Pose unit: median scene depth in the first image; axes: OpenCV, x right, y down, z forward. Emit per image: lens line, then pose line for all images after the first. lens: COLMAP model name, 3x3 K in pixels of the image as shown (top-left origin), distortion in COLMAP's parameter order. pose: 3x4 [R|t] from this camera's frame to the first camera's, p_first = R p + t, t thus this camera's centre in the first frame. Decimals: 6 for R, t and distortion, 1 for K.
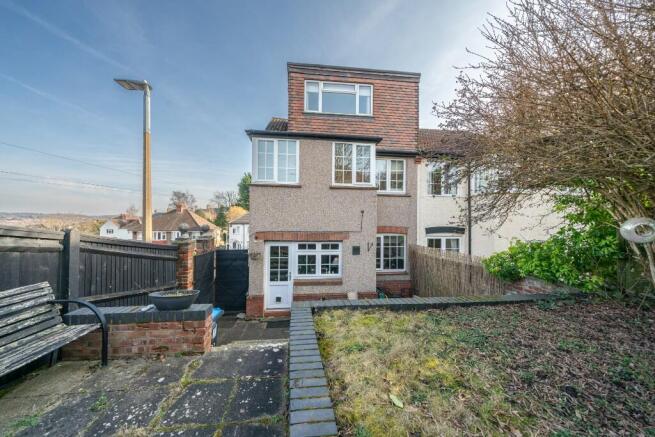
lens RADIAL K [[226.0, 0, 325.9], [0, 226.0, 221.5], [0, 0, 1]] dist [-0.002320, -0.000129]
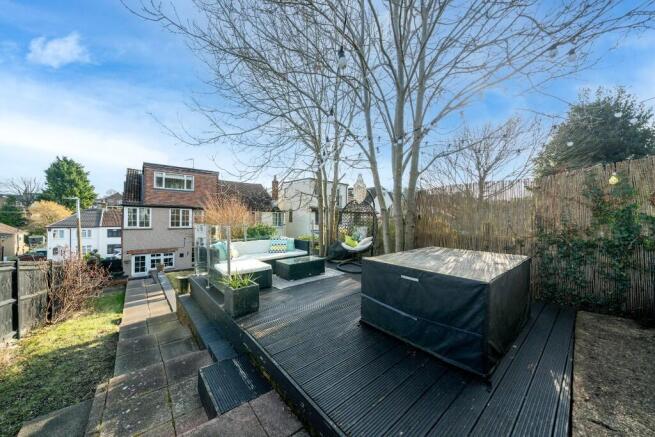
lens RADIAL K [[226.0, 0, 323.5], [0, 226.0, 218.5], [0, 0, 1]] dist [-0.002320, -0.000129]
pose [[0.848881, 0.002277, 0.528580, 0.144297], [-0.013877, 0.999742, 0.017978, -0.314916], [-0.528402, -0.022596, 0.848693, -1.757010]]
